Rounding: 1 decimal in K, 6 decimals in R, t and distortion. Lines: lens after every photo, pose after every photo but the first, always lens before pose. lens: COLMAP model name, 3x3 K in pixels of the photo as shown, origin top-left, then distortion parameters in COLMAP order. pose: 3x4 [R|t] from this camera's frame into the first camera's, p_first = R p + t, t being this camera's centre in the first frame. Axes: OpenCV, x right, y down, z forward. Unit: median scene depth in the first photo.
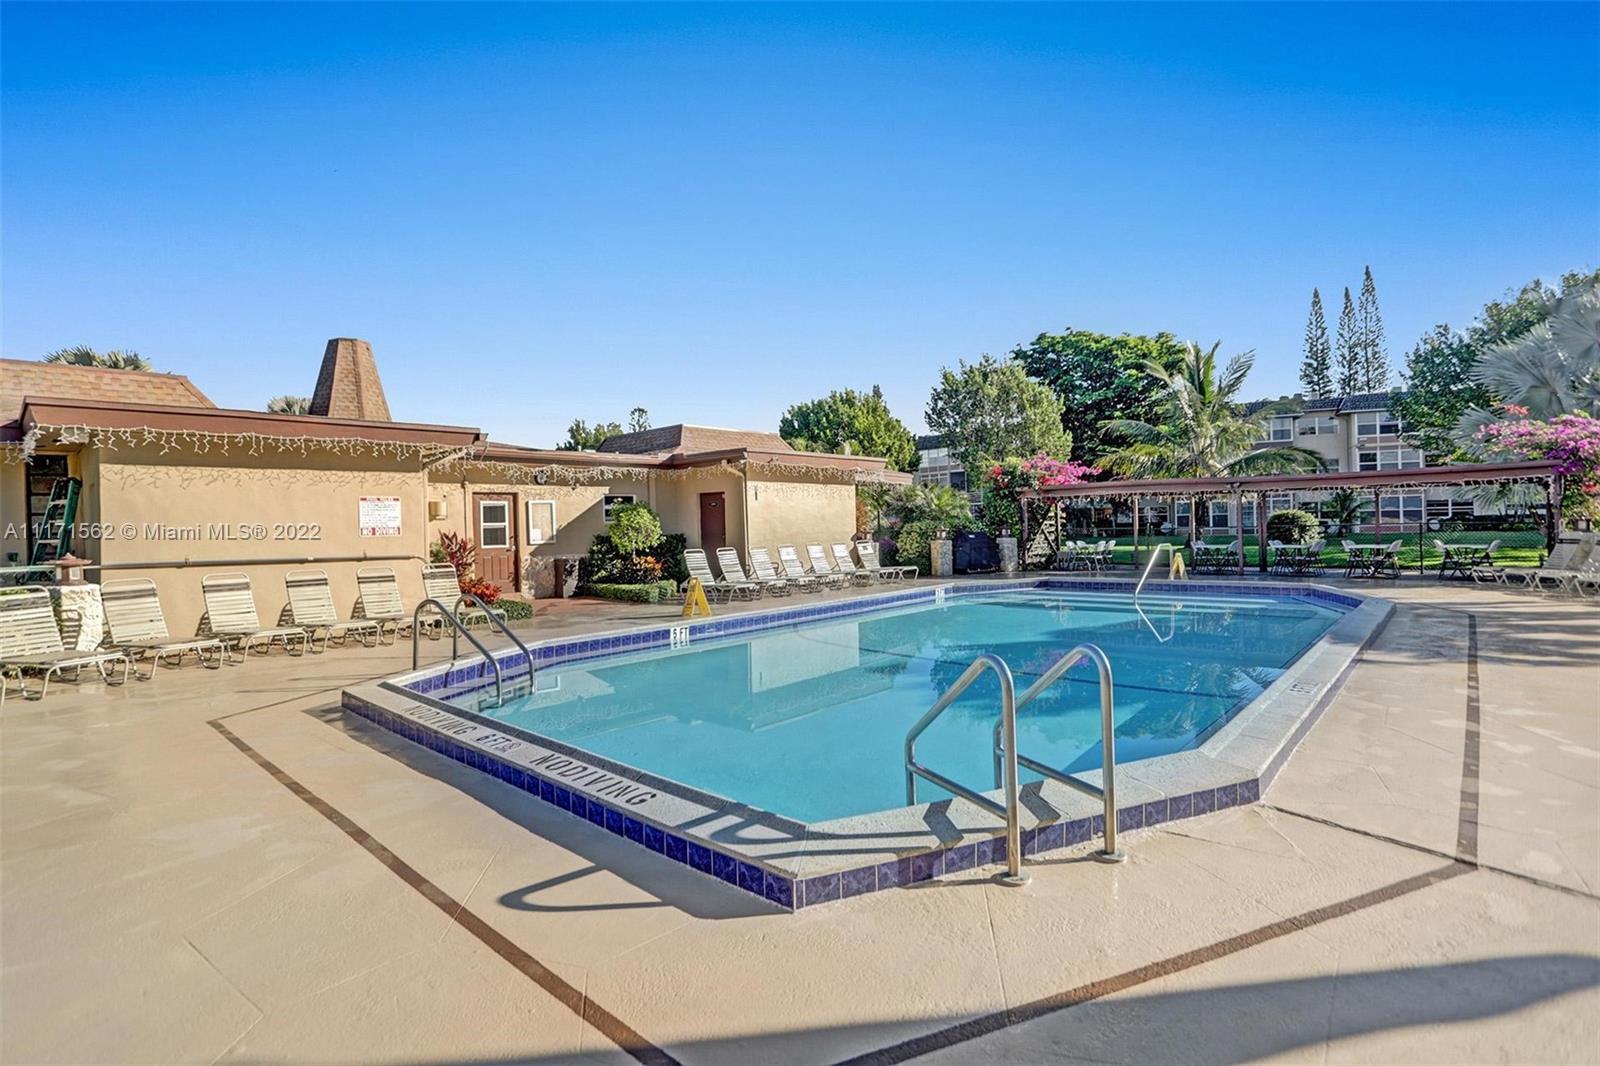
lens RADIAL K [[764.2, 0, 793.3], [0, 764.2, 528.8], [0, 0, 1]] dist [-0.032298, 0.000013]
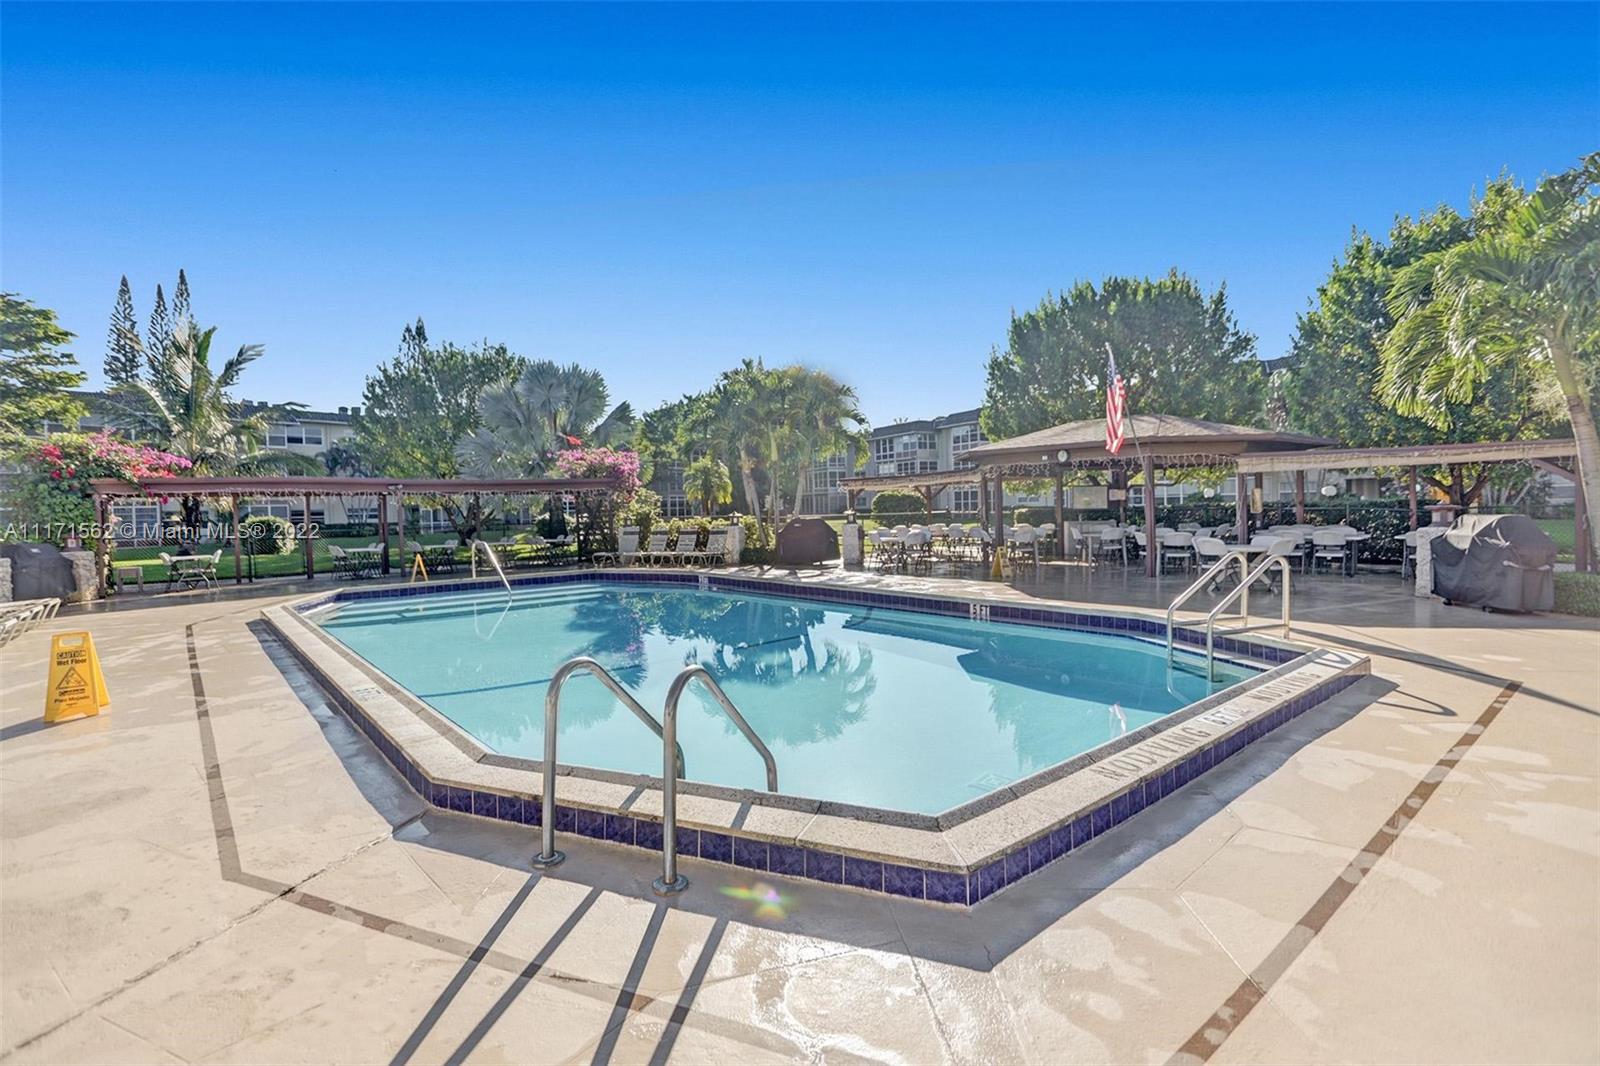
lens RADIAL K [[764.2, 0, 793.2], [0, 764.2, 528.1], [0, 0, 1]] dist [-0.032298, 0.000013]
pose [[0.140334, -0.006701, 0.990081, -0.262664], [0.024624, 0.999691, 0.003276, 0.004270], [-0.989798, 0.023920, 0.140456, 0.264783]]
